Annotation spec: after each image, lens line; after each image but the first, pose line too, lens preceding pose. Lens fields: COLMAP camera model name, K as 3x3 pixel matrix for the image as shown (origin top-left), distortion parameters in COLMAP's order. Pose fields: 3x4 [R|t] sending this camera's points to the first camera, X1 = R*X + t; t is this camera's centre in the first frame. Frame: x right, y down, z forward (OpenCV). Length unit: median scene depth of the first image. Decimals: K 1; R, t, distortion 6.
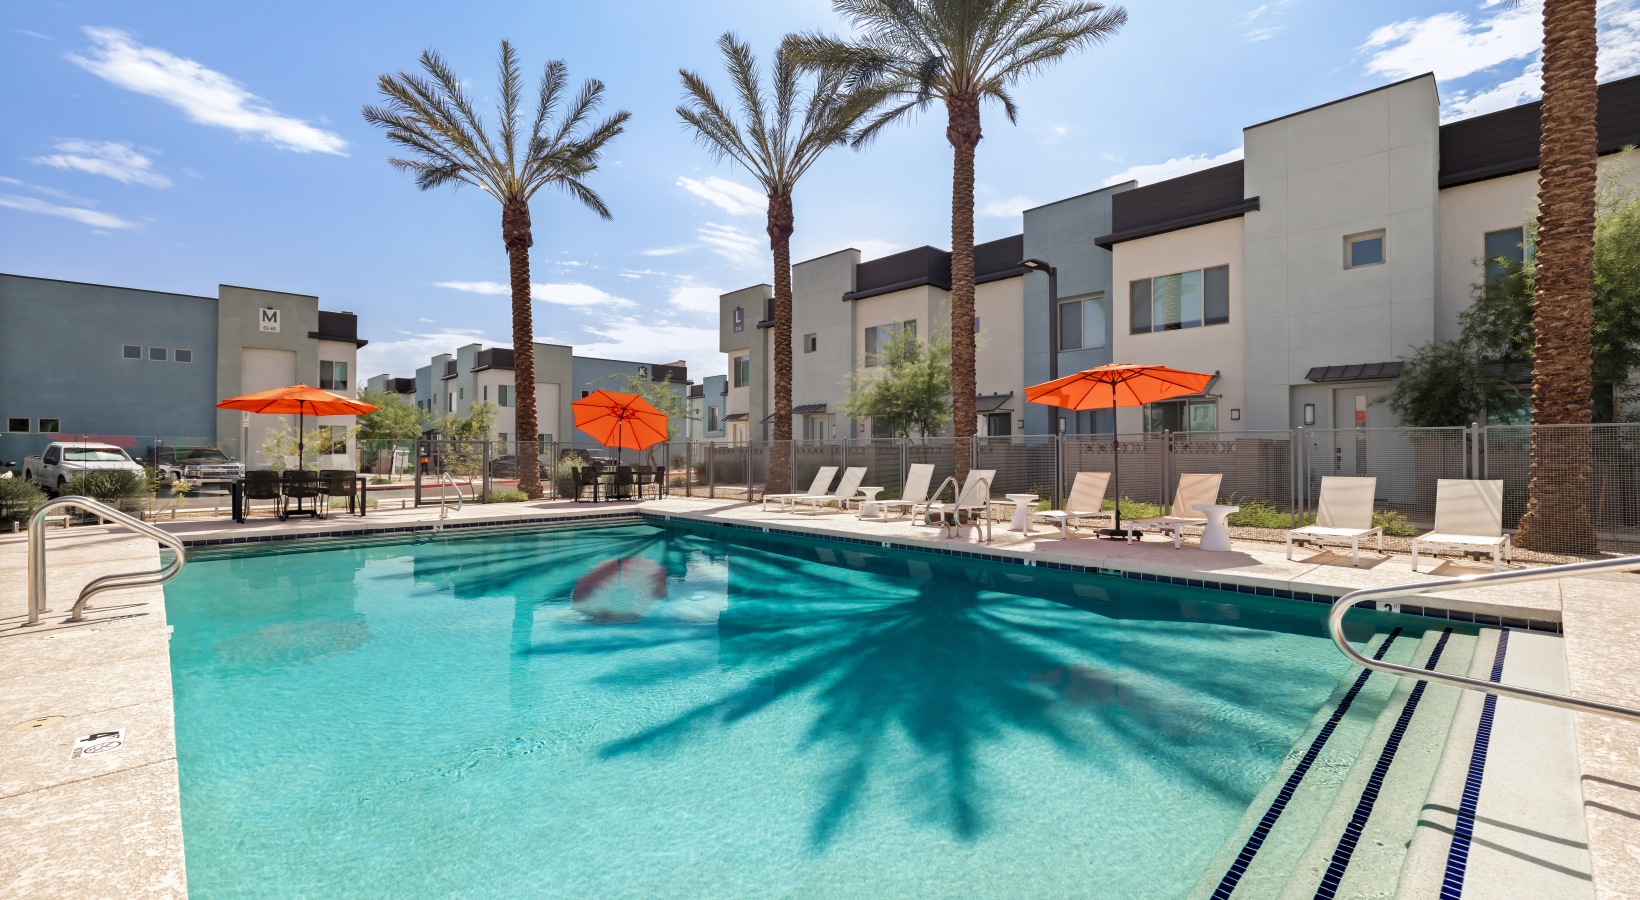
lens RADIAL K [[701.1, 0, 792.6], [0, 701.1, 447.4], [0, 0, 1]] dist [0.001497, 0.000139]
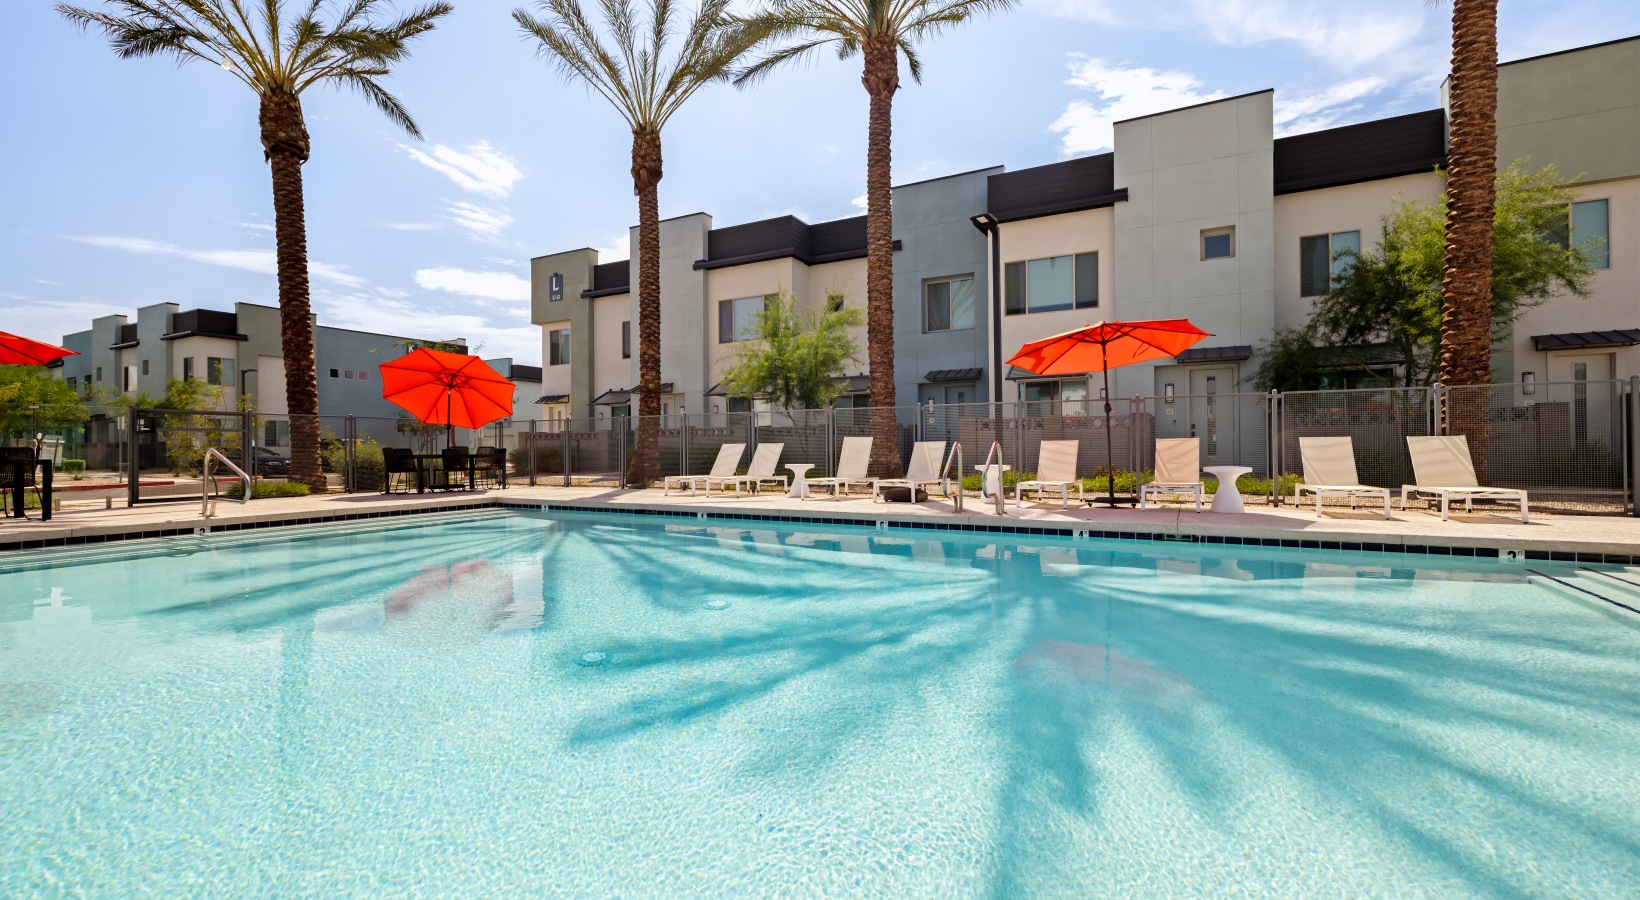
lens RADIAL K [[711.5, 0, 813.5], [0, 711.5, 444.7], [0, 0, 1]] dist [0.000287, 0.000120]
pose [[0.946920, -0.004241, 0.321442, -0.119167], [0.003297, 0.999989, 0.003482, 0.022416], [-0.321453, -0.002237, 0.946923, 0.121047]]
